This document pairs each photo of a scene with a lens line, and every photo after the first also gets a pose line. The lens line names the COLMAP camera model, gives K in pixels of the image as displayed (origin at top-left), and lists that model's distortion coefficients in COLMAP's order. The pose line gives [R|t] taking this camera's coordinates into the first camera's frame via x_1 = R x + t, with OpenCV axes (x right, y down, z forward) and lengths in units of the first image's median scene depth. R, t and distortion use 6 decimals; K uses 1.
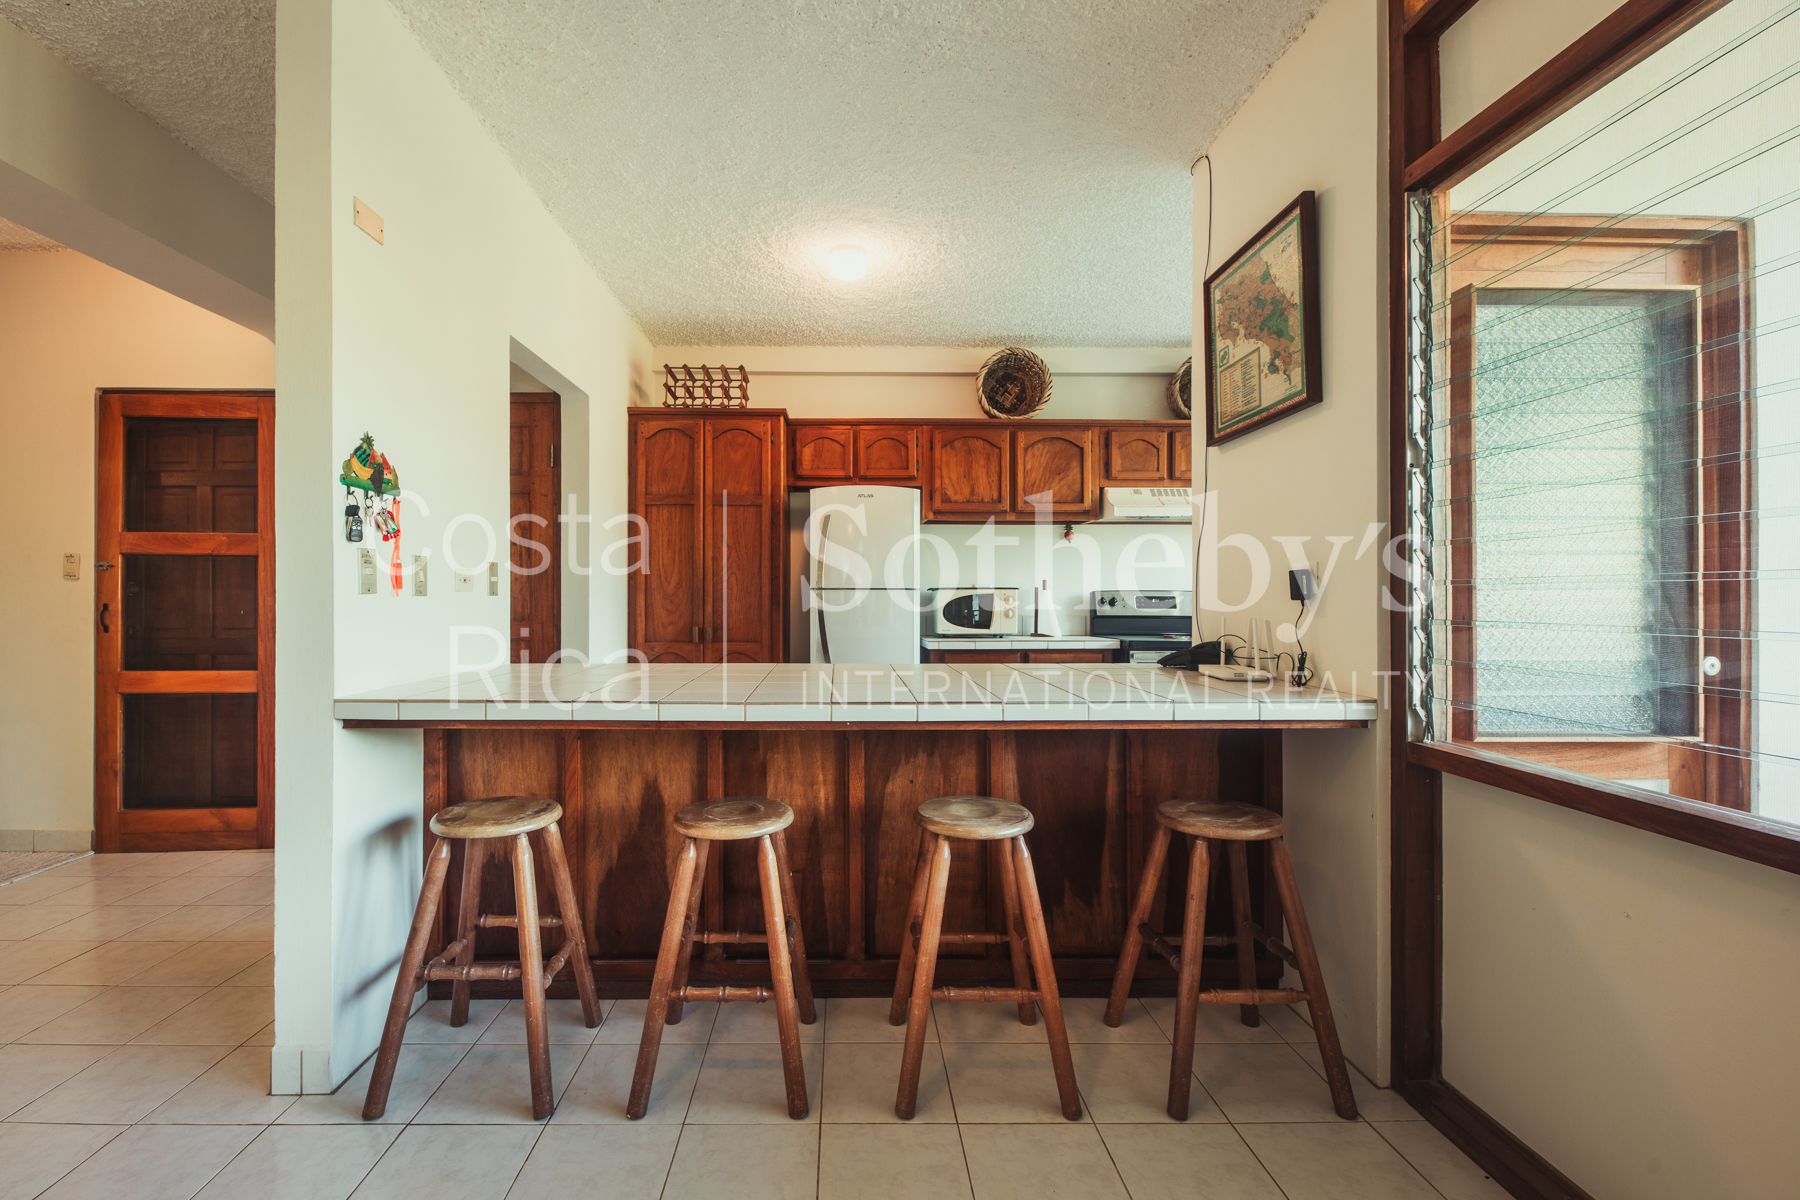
lens RADIAL K [[721.4, 0, 864.1], [0, 721.4, 590.7], [0, 0, 1]] dist [0.010596, -0.007263]
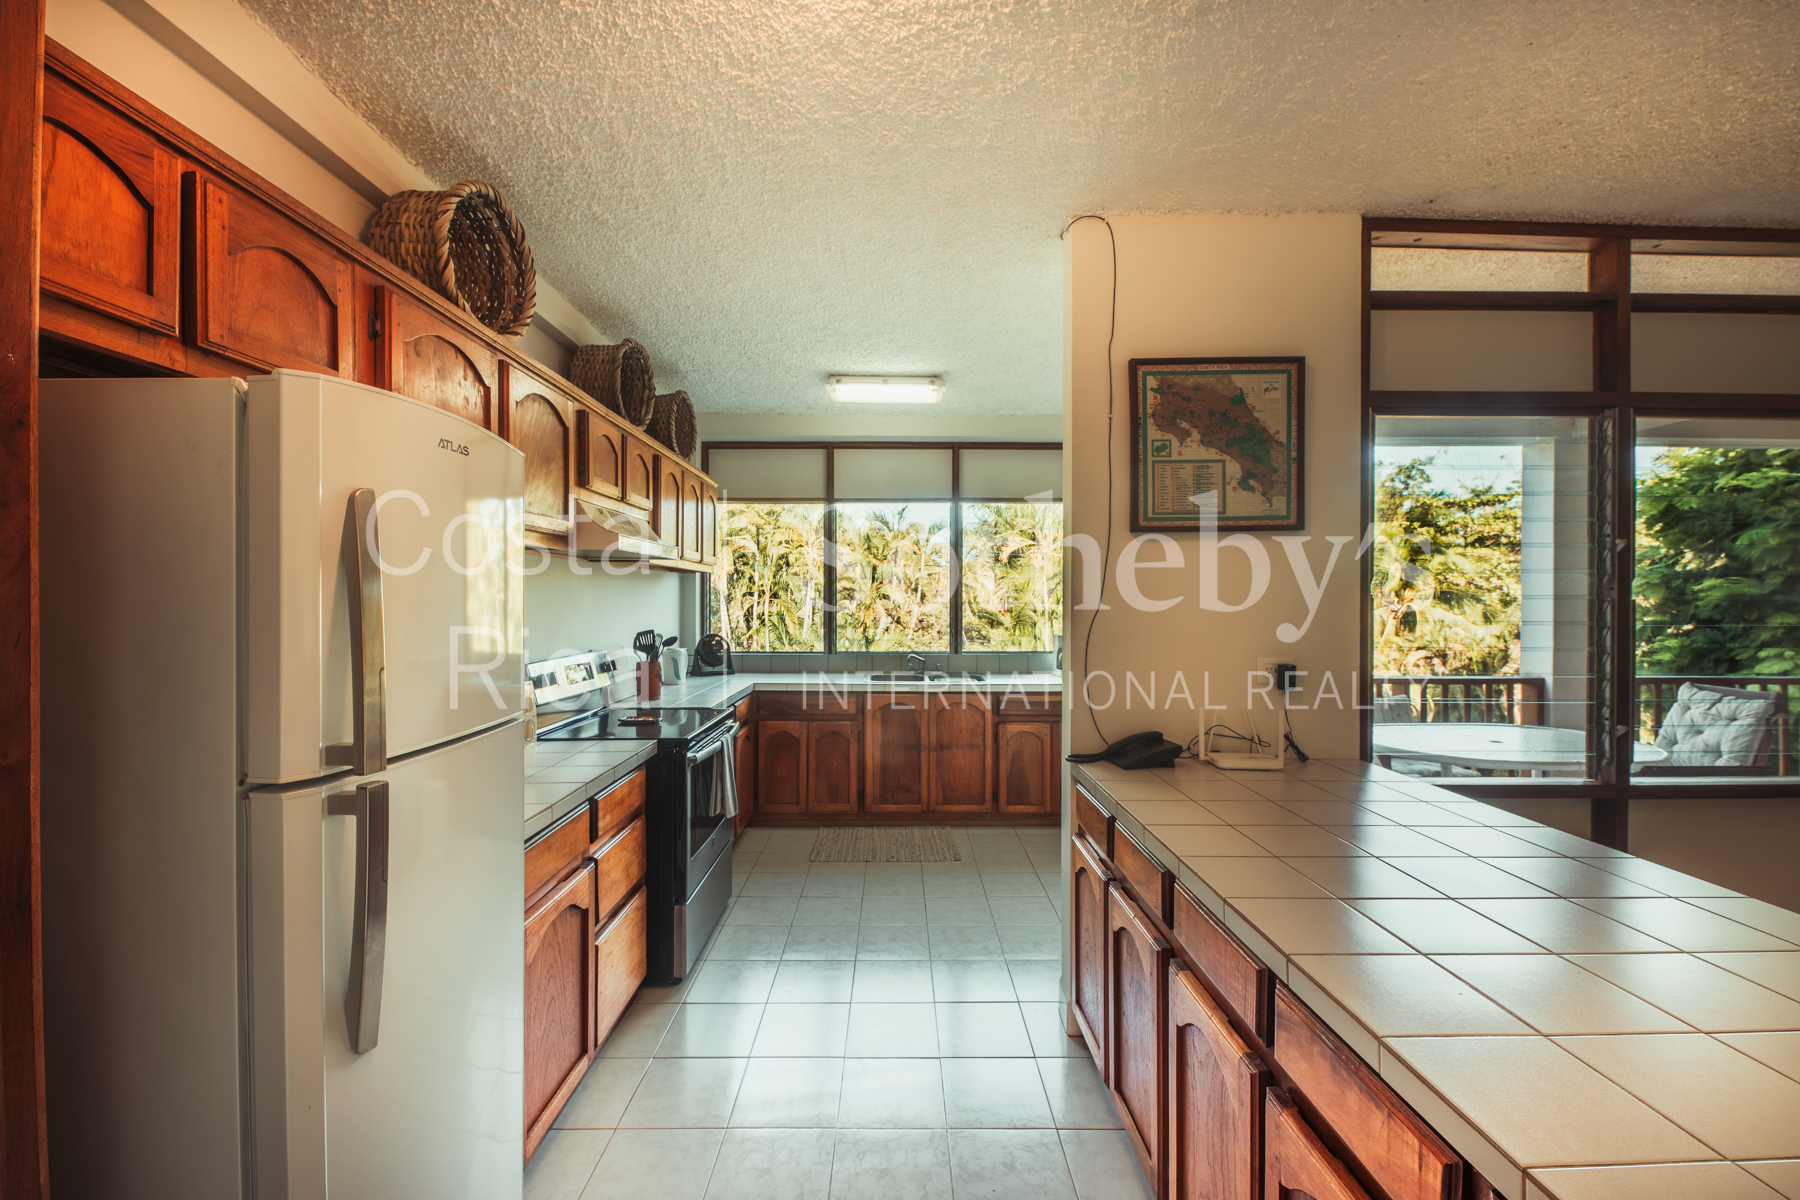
lens RADIAL K [[721.4, 0, 900.1], [0, 721.4, 602.8], [0, 0, 1]] dist [0.010596, -0.007263]
pose [[0.008336, -0.005563, 0.999950, -0.269308], [-0.006009, 0.999966, 0.005613, -0.059289], [-0.999947, -0.006055, 0.008302, 0.717151]]
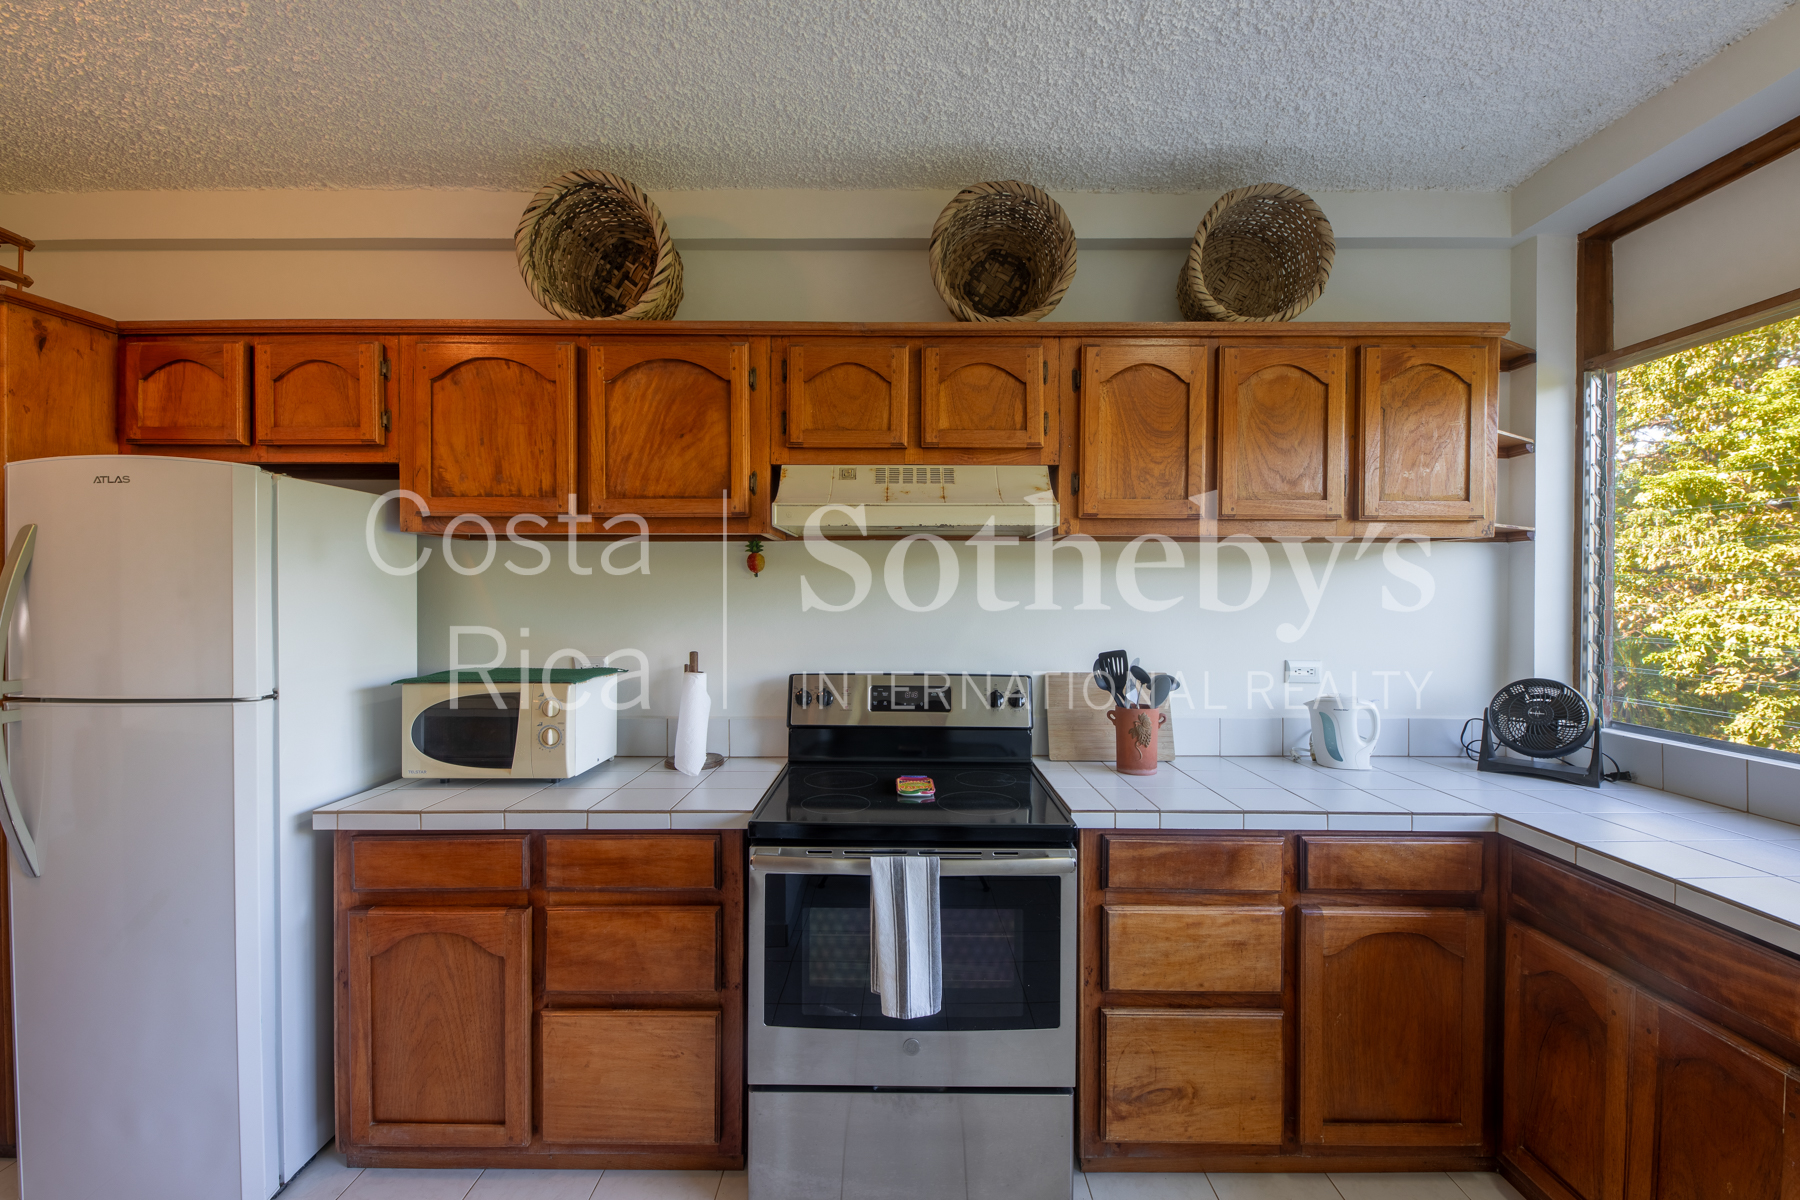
lens RADIAL K [[721.4, 0, 897.1], [0, 721.4, 600.5], [0, 0, 1]] dist [0.010596, -0.007263]
pose [[0.999711, 0.002645, -0.023896, 0.423278], [-0.002446, 0.999962, 0.008343, -0.058538], [0.023917, -0.008282, 0.999680, 0.530610]]
